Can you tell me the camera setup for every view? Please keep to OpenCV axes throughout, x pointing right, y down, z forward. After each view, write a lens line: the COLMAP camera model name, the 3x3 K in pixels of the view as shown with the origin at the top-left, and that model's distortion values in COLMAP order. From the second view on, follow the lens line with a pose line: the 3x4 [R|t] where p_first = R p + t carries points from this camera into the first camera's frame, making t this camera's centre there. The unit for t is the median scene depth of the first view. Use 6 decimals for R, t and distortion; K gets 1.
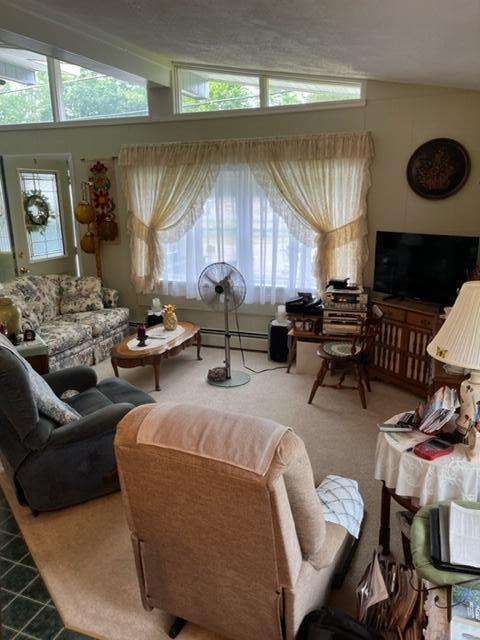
lens RADIAL K [[481.9, 0, 240.3], [0, 481.9, 332.1], [0, 0, 1]] dist [0.052032, -0.005815]
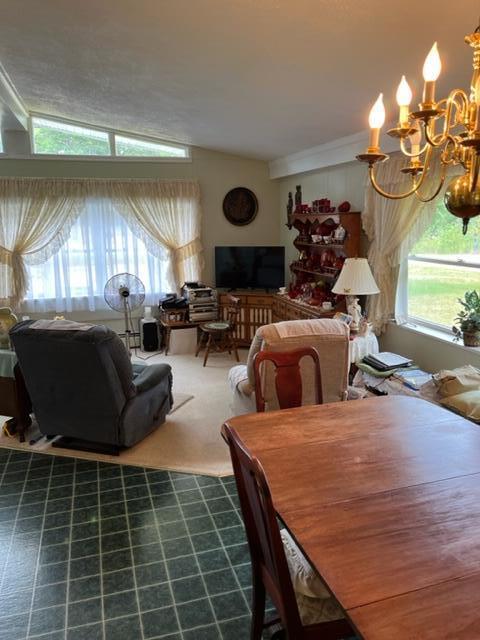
lens RADIAL K [[481.9, 0, 240.3], [0, 481.9, 332.1], [0, 0, 1]] dist [0.052032, -0.005815]
pose [[0.794401, -0.140105, 0.591014, -0.525405], [0.170569, 0.985336, 0.004314, 0.051705], [-0.582952, 0.097382, 0.806650, -0.194265]]
